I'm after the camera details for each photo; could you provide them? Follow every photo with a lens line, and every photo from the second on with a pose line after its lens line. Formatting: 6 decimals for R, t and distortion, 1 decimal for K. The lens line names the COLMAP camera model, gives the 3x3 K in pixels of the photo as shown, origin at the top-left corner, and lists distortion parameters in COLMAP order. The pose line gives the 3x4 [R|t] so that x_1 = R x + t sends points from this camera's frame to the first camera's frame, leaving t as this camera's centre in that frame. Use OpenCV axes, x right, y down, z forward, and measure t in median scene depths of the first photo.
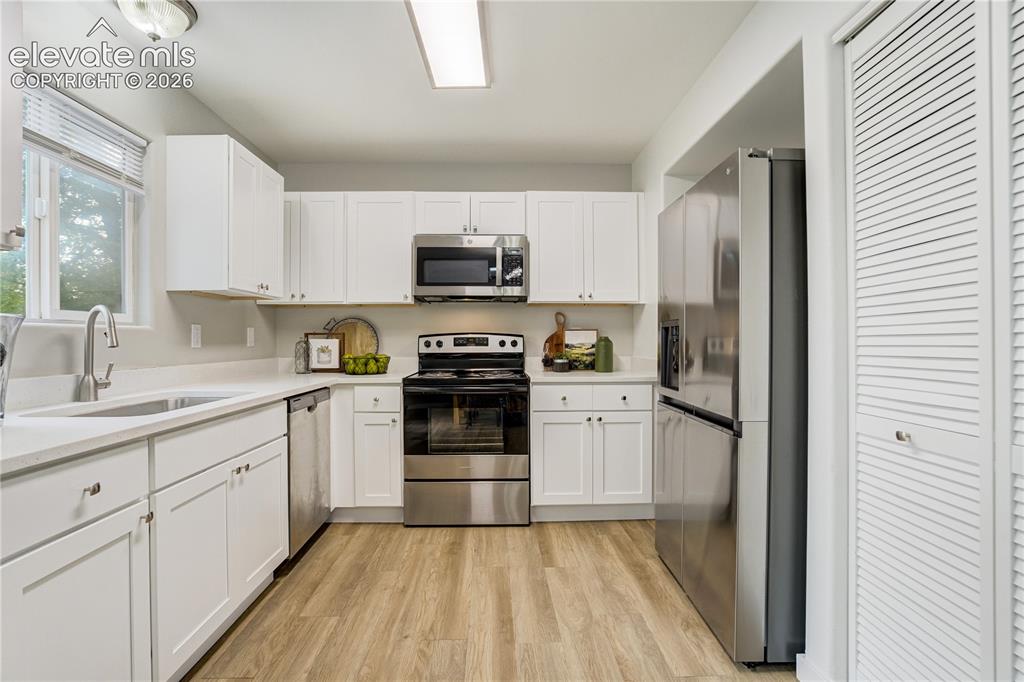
lens RADIAL K [[491.9, 0, 501.2], [0, 491.9, 332.3], [0, 0, 1]] dist [-0.049252, 0.031910]
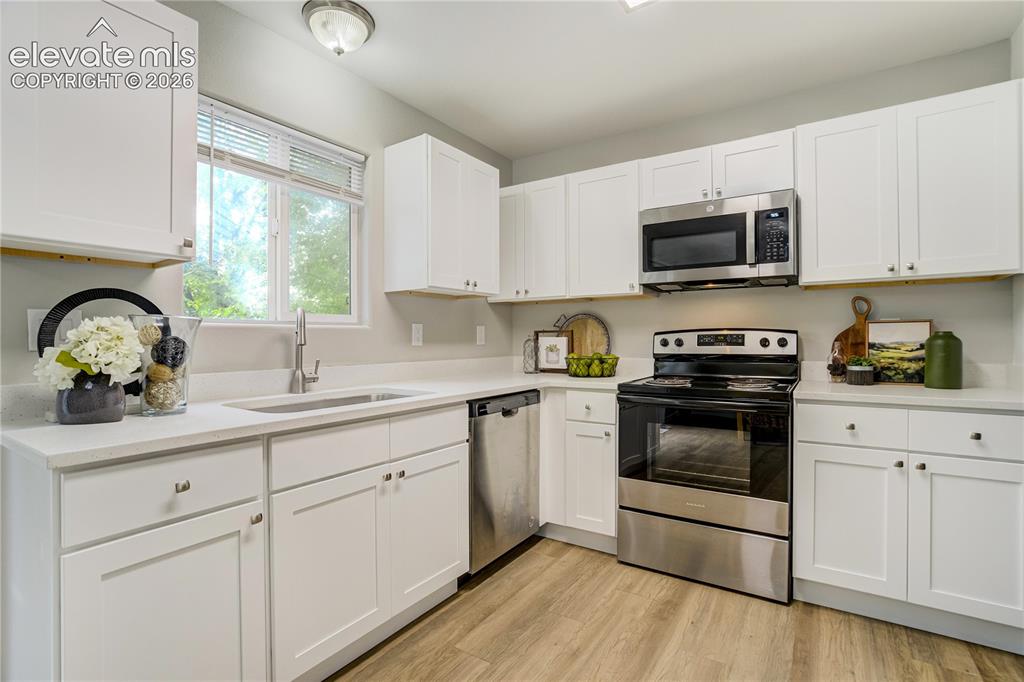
lens RADIAL K [[475.6, 0, 516.8], [0, 475.6, 337.9], [0, 0, 1]] dist [-0.059470, 0.026557]
pose [[0.822506, -0.002924, -0.568750, 0.113255], [0.011547, 0.999867, 0.011558, 0.004425], [0.568640, -0.016074, 0.822430, 0.243820]]
